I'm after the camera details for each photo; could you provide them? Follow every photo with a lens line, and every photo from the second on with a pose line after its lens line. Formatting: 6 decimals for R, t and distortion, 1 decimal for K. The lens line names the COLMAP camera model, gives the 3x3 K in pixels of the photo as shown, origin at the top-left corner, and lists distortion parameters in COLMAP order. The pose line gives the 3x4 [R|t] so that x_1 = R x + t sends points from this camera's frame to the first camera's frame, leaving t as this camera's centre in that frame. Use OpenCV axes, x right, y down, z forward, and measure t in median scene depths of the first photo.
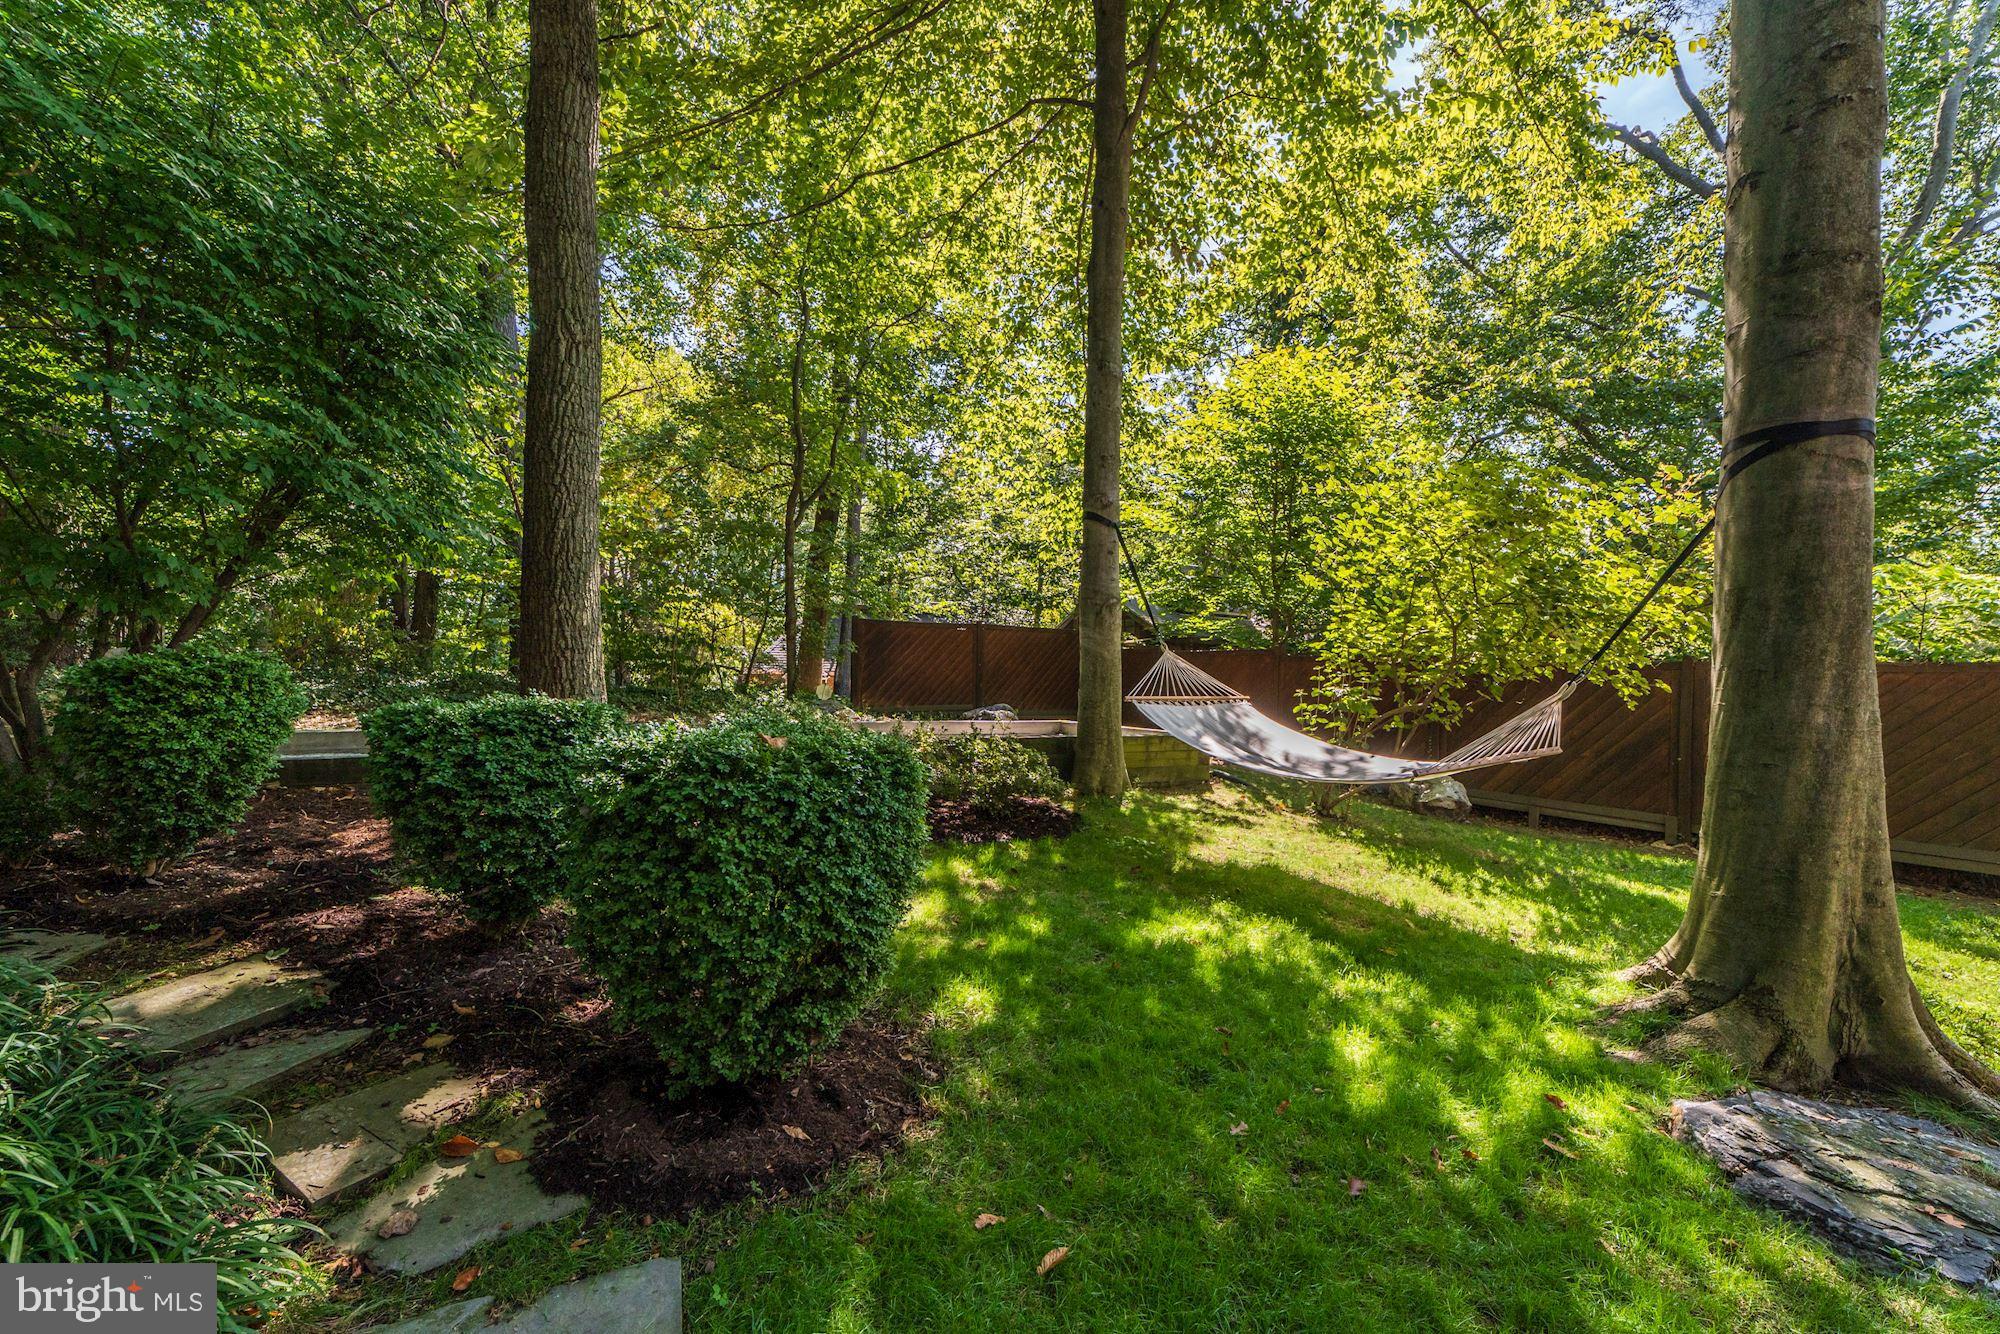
lens RADIAL K [[824.3, 0, 1000.0], [0, 824.3, 667.0], [0, 0, 1]] dist [0.000839, 0.000179]
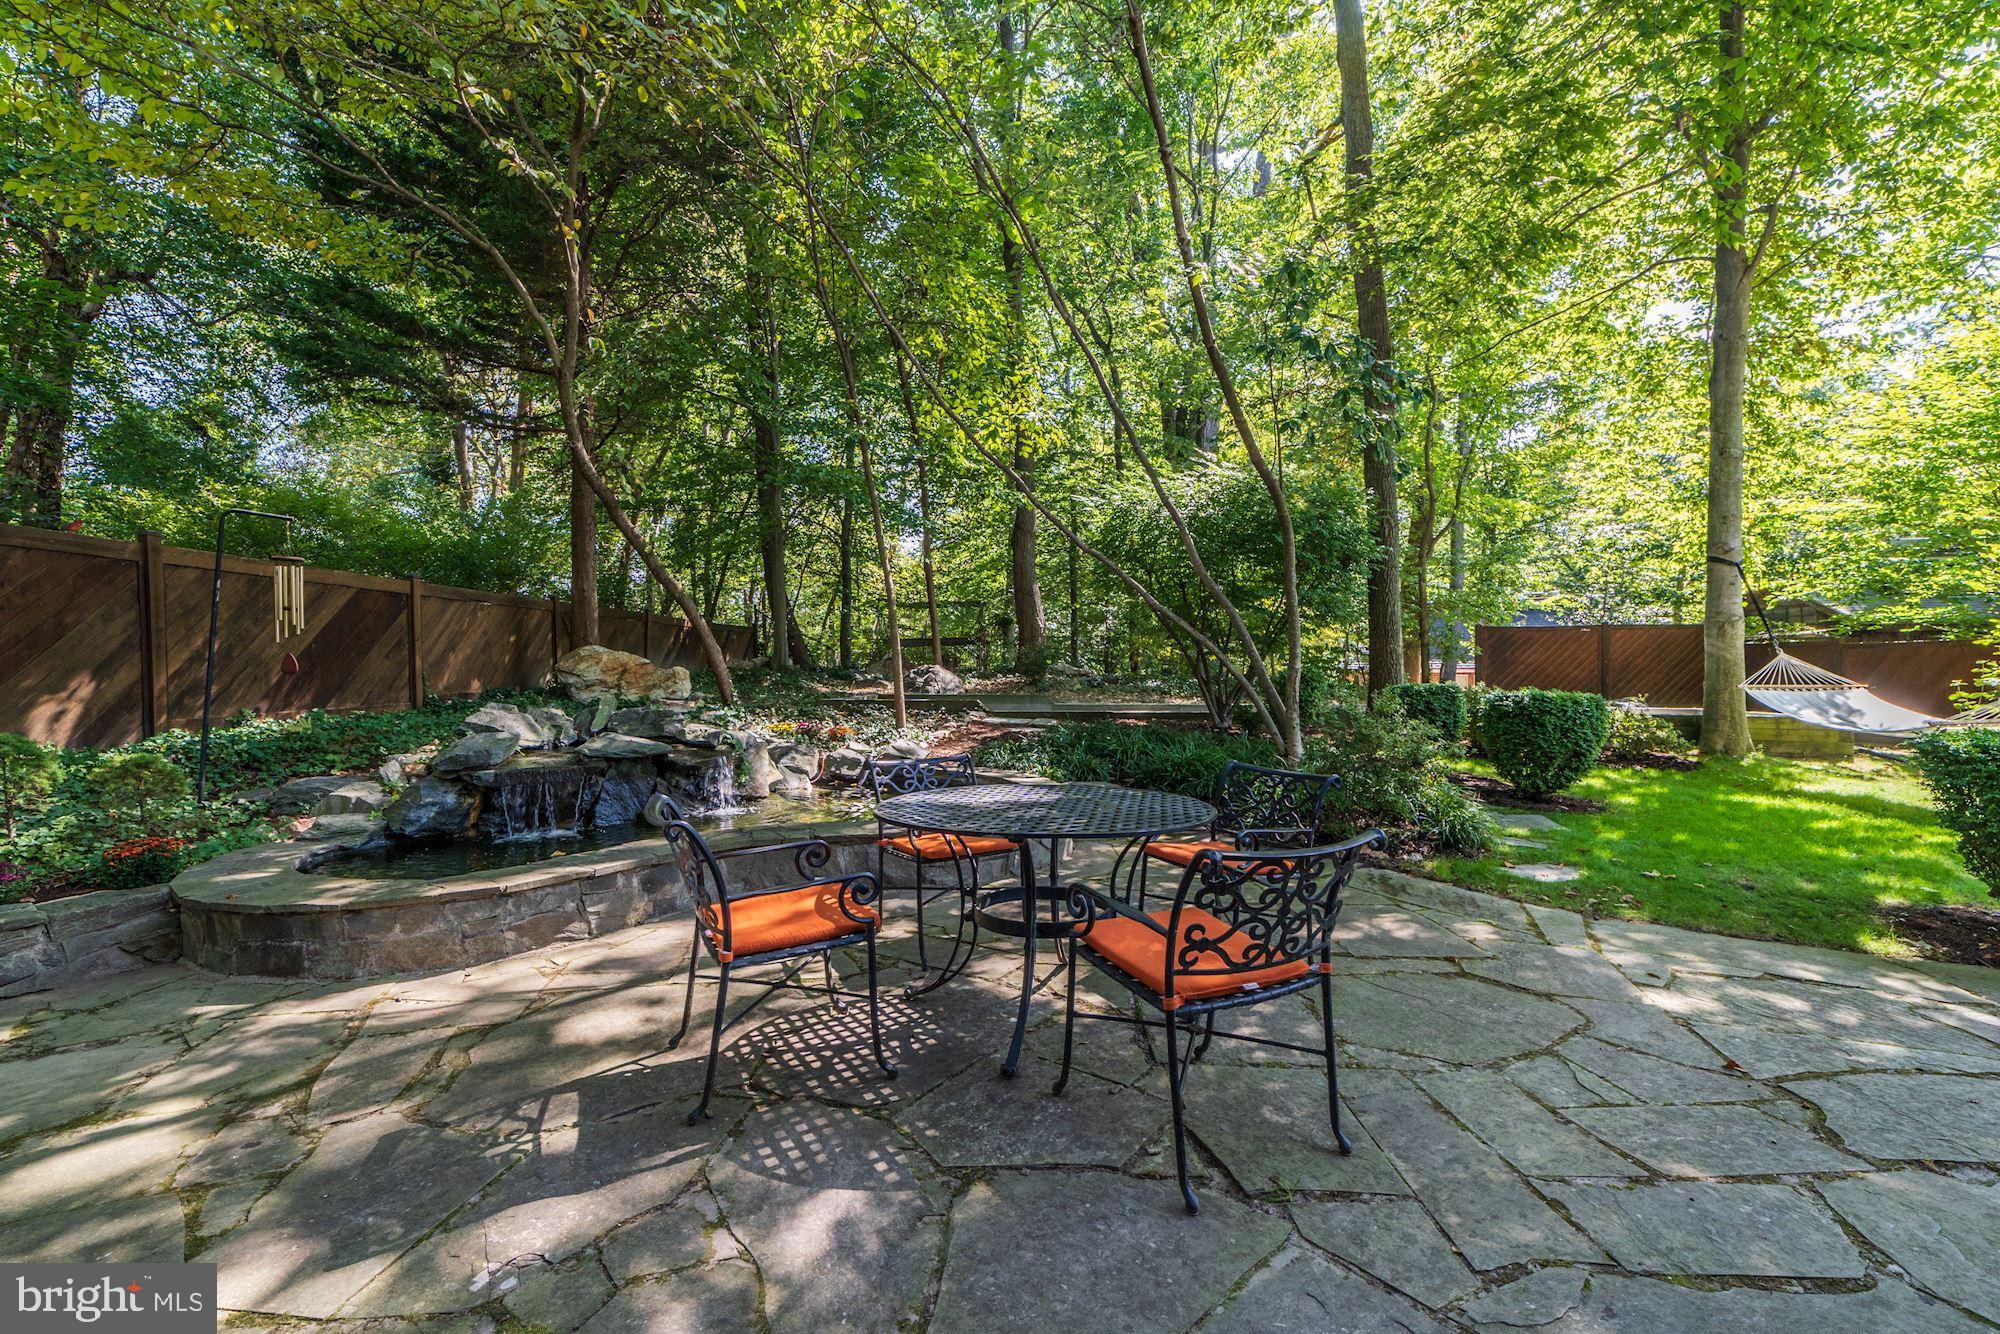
lens RADIAL K [[824.3, 0, 1000.0], [0, 824.3, 667.0], [0, 0, 1]] dist [0.000839, 0.000179]
pose [[0.795348, -0.015660, -0.605951, -0.006640], [0.016322, 0.999857, -0.004417, -0.009722], [0.605933, -0.006377, 0.795490, -0.874563]]
